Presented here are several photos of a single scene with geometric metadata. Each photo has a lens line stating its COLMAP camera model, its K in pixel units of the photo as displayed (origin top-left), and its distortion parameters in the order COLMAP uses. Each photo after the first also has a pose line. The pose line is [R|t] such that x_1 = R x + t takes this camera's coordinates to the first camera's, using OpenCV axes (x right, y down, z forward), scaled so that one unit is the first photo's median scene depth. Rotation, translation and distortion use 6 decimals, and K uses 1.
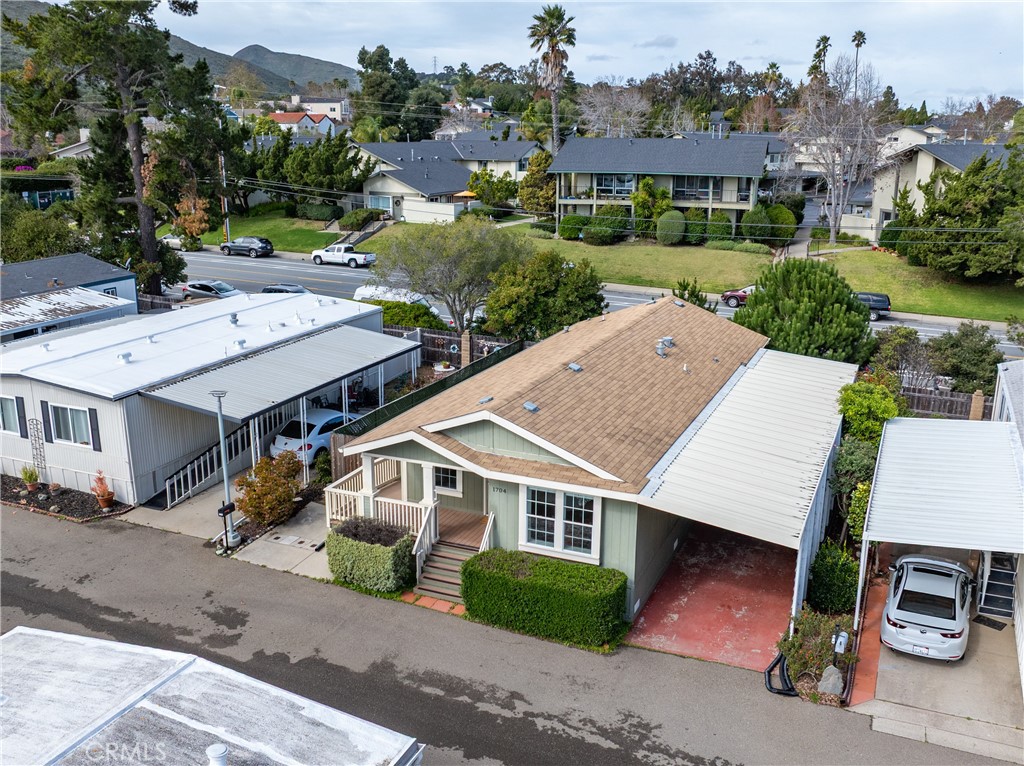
lens RADIAL K [[969.3, 0, 510.3], [0, 969.3, 436.7], [0, 0, 1]] dist [-0.006627, -0.067727]
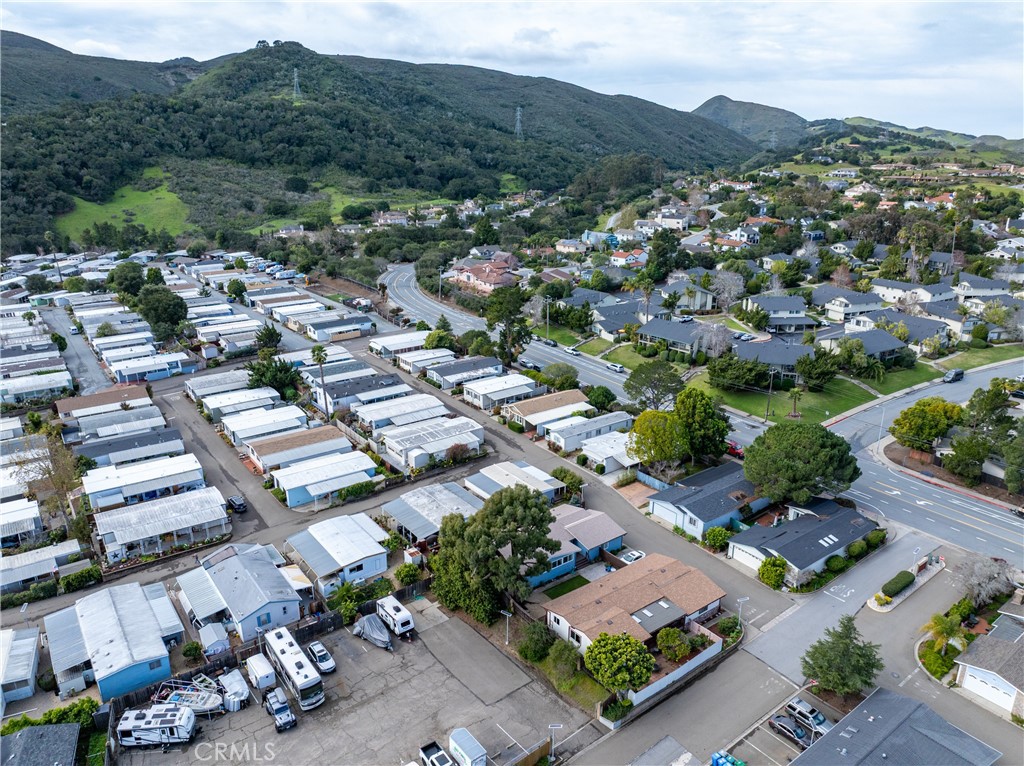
lens RADIAL K [[716.0, 0, 512.0], [0, 716.0, 383.0], [0, 0, 1]] dist [-0.034644, -0.001077]
pose [[0.867535, 0.163039, -0.469894, 2.410531], [-0.160196, 0.985996, 0.046351, -0.425066], [0.470871, 0.035064, 0.881505, -3.835279]]
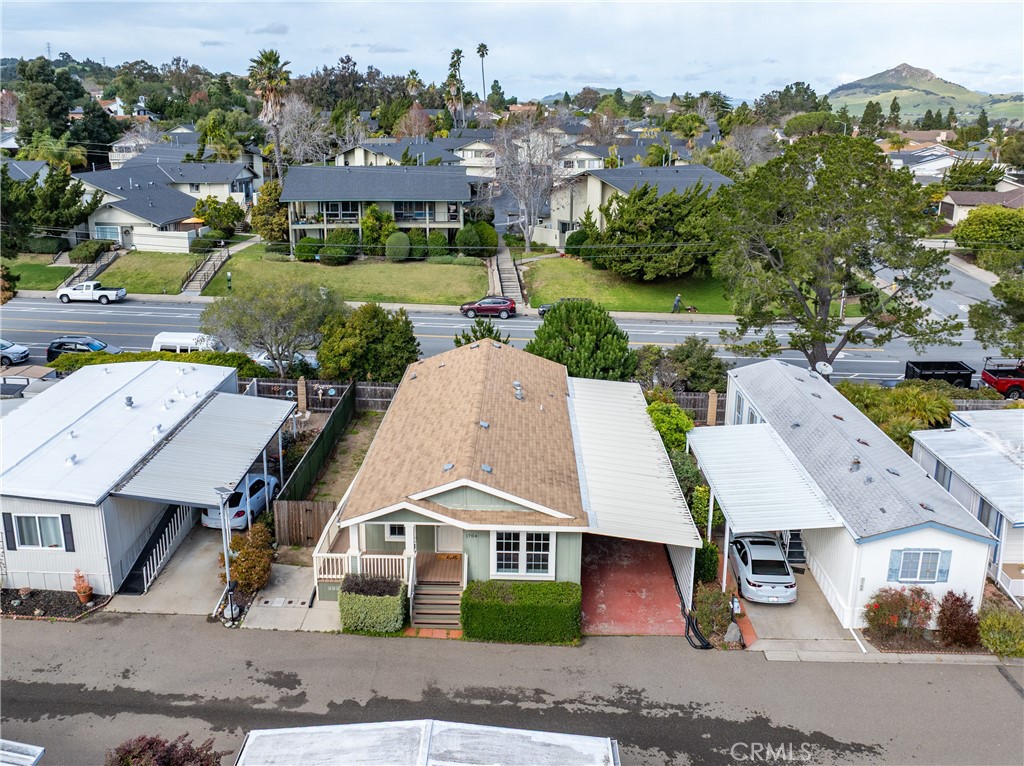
lens RADIAL K [[923.0, 0, 512.0], [0, 923.0, 383.0], [0, 0, 1]] dist [-0.038557, -0.005310]
pose [[0.923703, -0.106203, 0.368094, -0.320342], [0.111708, 0.993721, 0.006386, -0.122056], [-0.366461, 0.035221, 0.929767, -0.138017]]
